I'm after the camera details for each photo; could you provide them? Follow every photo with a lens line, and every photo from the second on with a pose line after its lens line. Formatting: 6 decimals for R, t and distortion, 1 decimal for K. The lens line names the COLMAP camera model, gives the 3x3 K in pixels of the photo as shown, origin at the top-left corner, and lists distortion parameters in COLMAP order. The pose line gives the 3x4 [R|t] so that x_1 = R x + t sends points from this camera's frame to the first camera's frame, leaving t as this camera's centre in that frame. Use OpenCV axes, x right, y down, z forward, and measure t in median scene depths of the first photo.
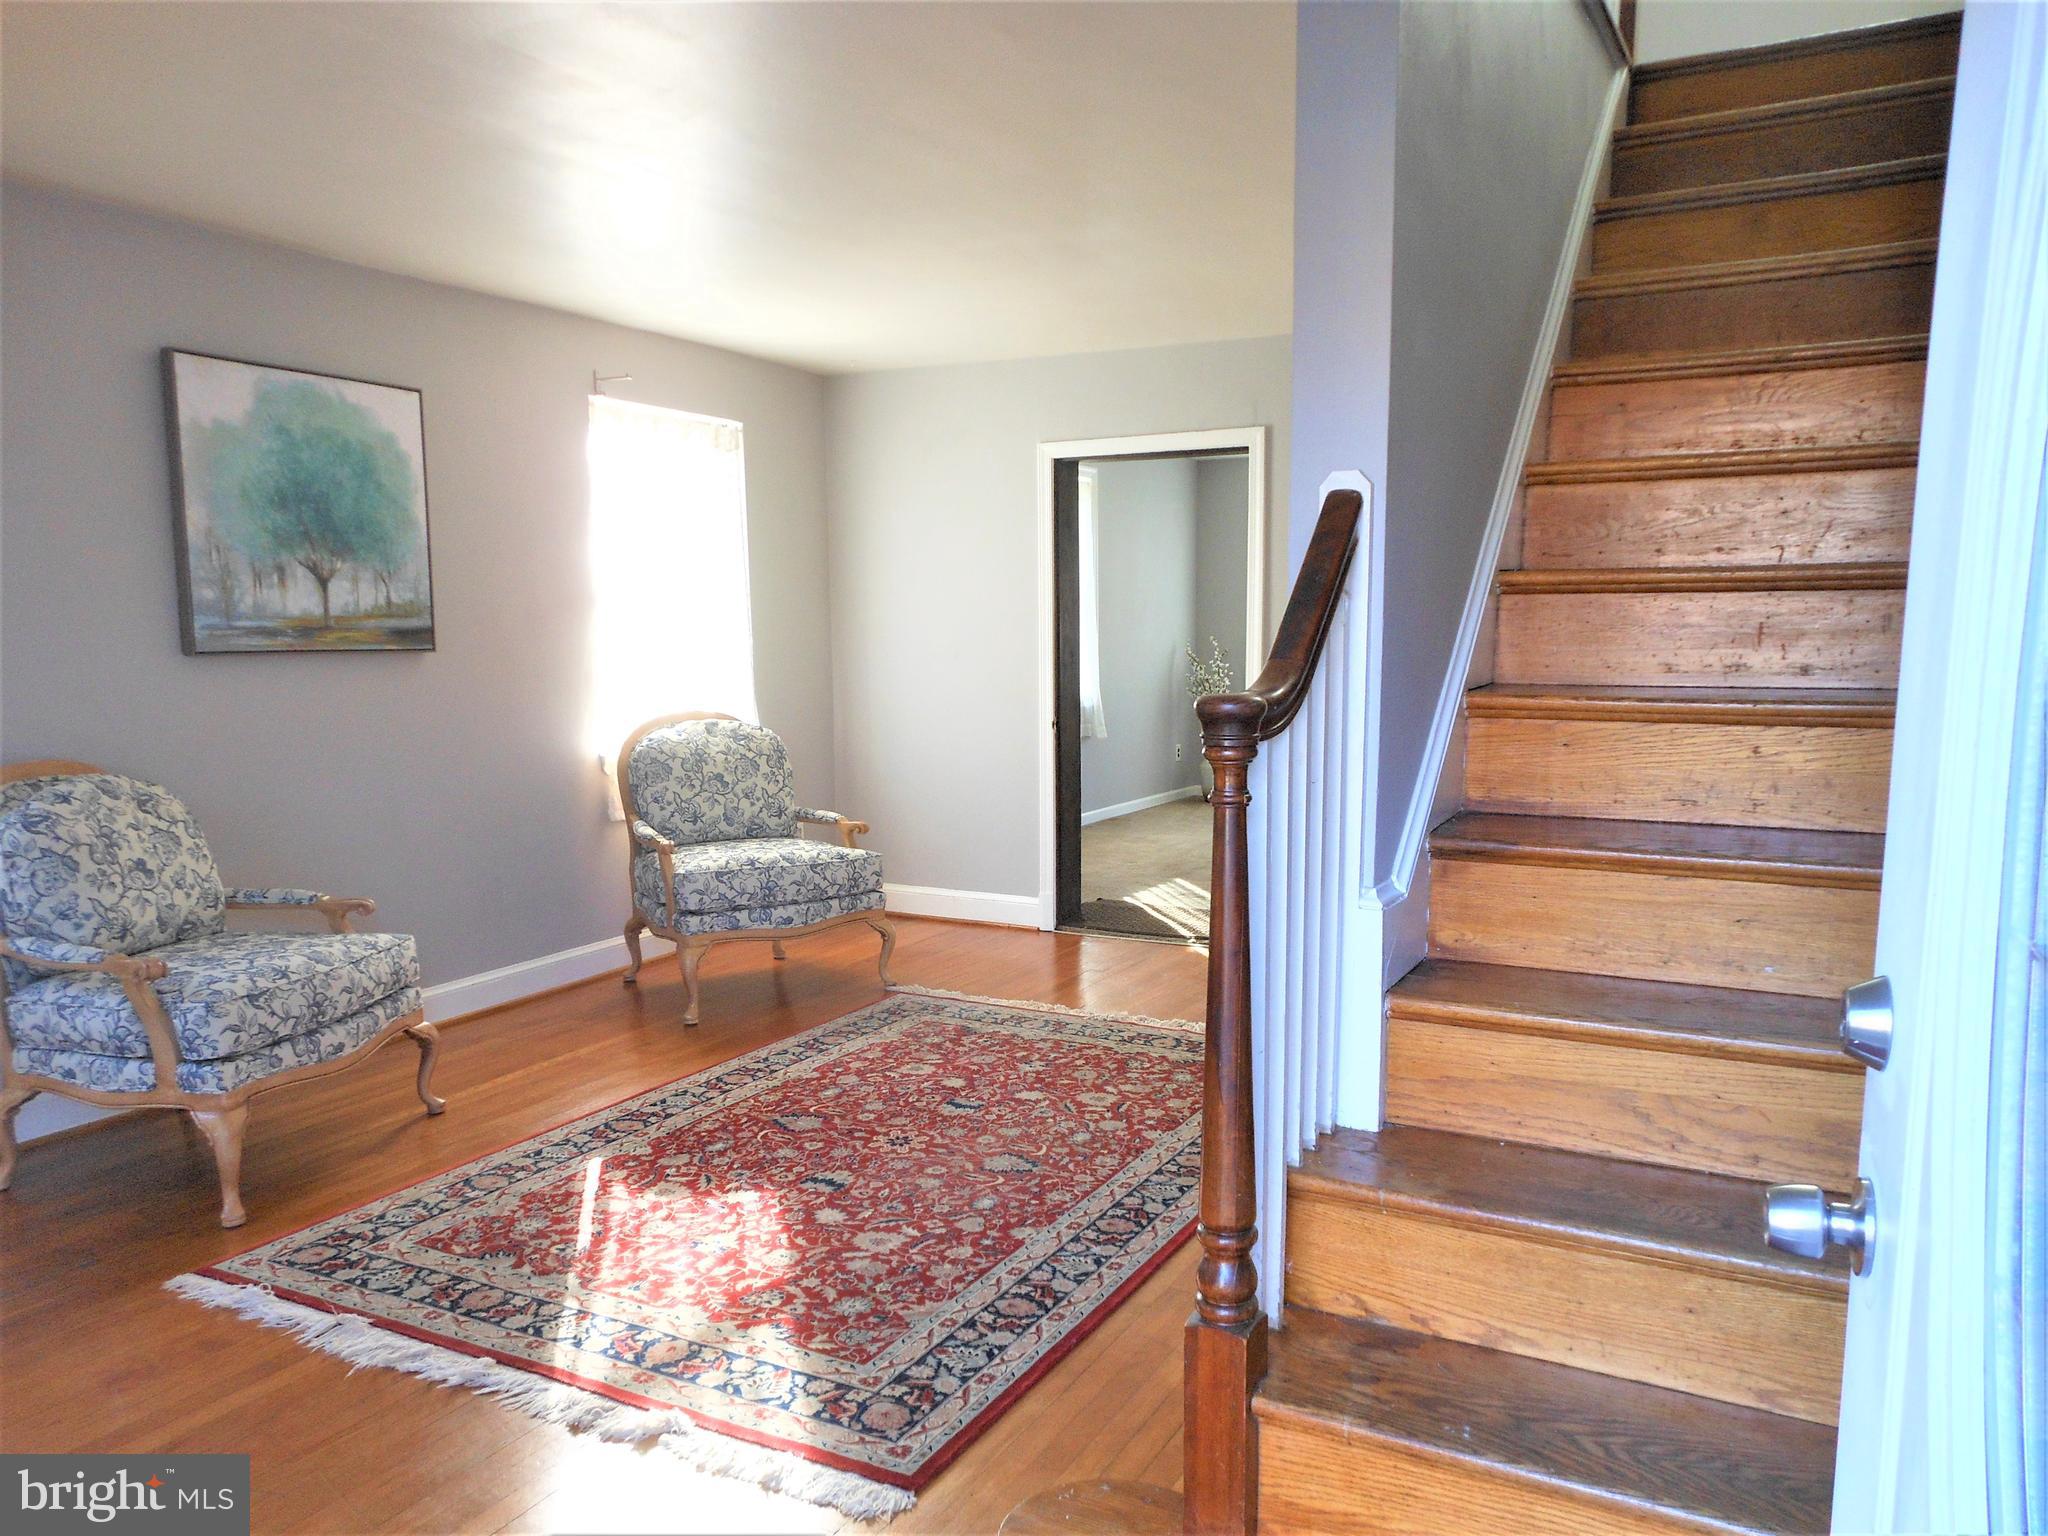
lens RADIAL K [[1517.5, 0, 1017.5], [0, 1517.5, 760.4], [0, 0, 1]] dist [0.013103, 0.004678]
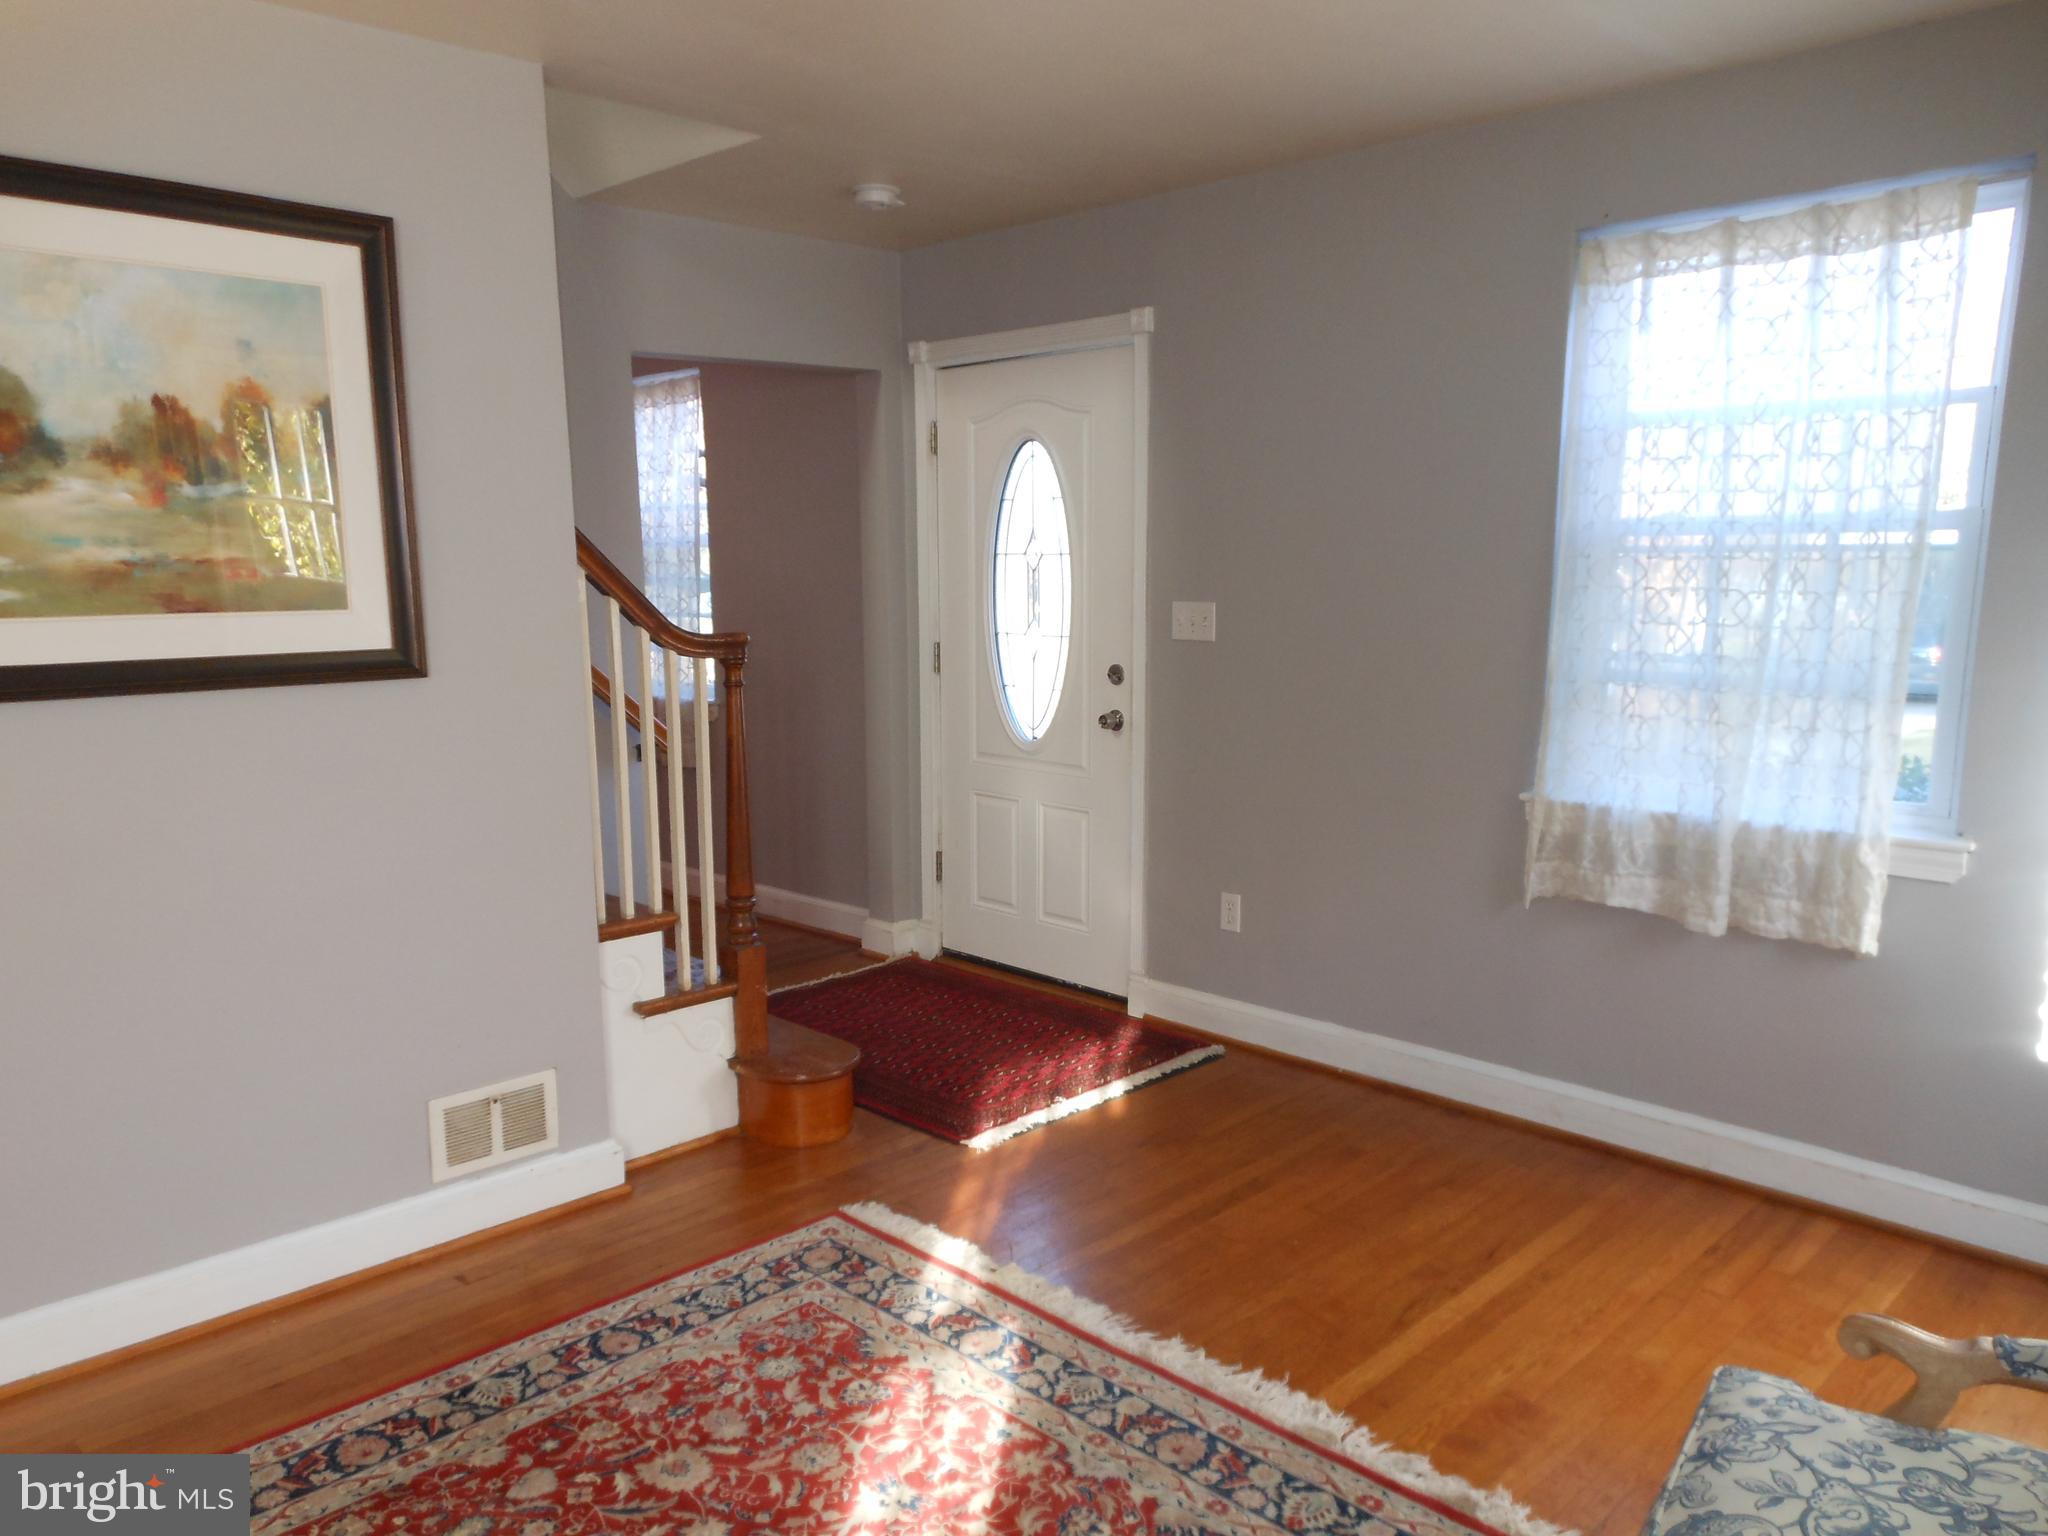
lens RADIAL K [[1517.5, 0, 1048.8], [0, 1517.5, 834.2], [0, 0, 1]] dist [0.013103, 0.004678]
pose [[-0.962379, -0.048470, 0.267354, -0.408607], [0.025961, 0.963056, 0.268046, -0.157587], [-0.270469, 0.264902, -0.925566, 1.421764]]
